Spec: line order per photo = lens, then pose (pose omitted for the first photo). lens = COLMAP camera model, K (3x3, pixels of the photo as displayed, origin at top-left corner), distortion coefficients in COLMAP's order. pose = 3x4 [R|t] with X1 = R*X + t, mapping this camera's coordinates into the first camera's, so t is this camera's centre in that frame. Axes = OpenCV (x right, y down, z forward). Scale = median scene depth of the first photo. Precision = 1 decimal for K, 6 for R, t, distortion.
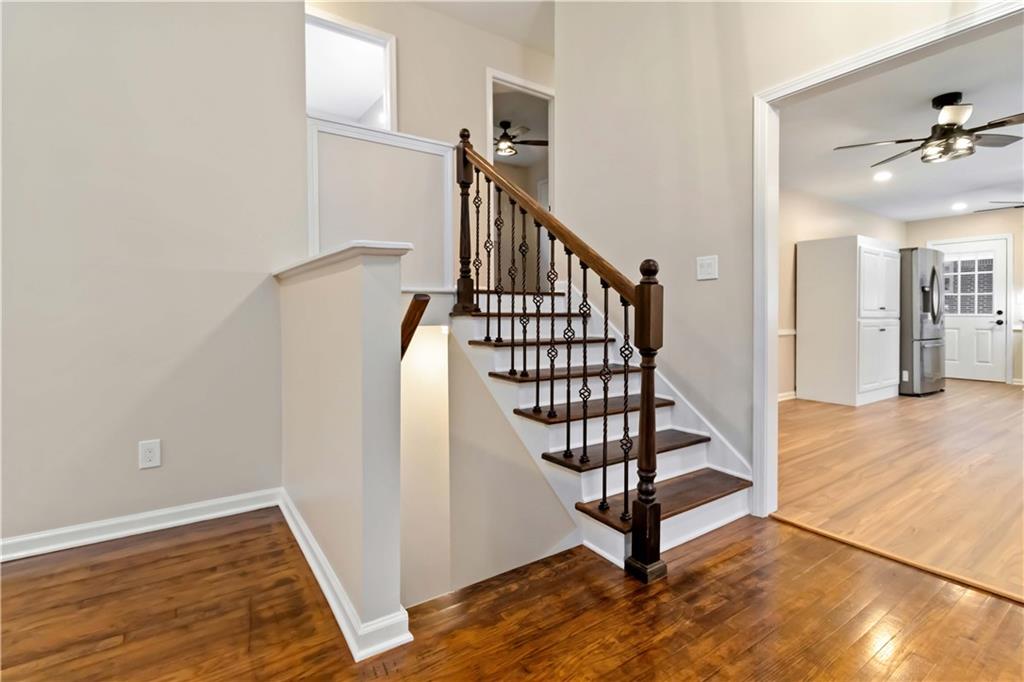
lens RADIAL K [[481.9, 0, 509.2], [0, 481.9, 317.0], [0, 0, 1]] dist [0.000951, 0.000116]
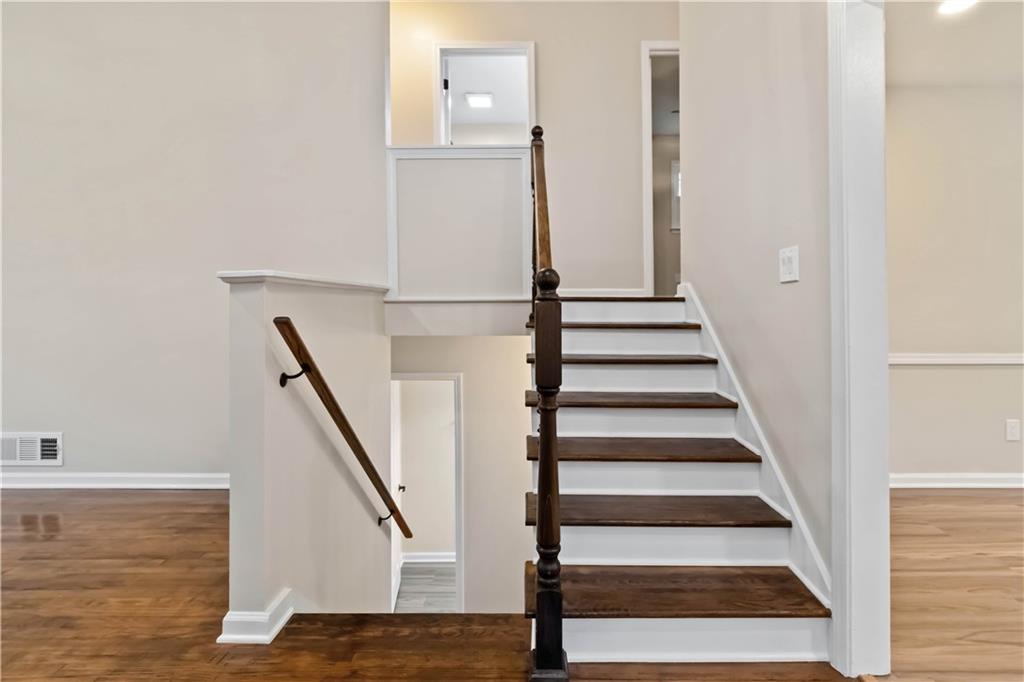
lens RADIAL K [[492.0, 0, 513.3], [0, 492.0, 305.9], [0, 0, 1]] dist [0.001304, 0.000149]
pose [[0.823062, -0.003304, -0.567943, 0.534298], [-0.004399, 0.999916, -0.012192, -0.038585], [0.567935, 0.012533, 0.822978, 0.250025]]
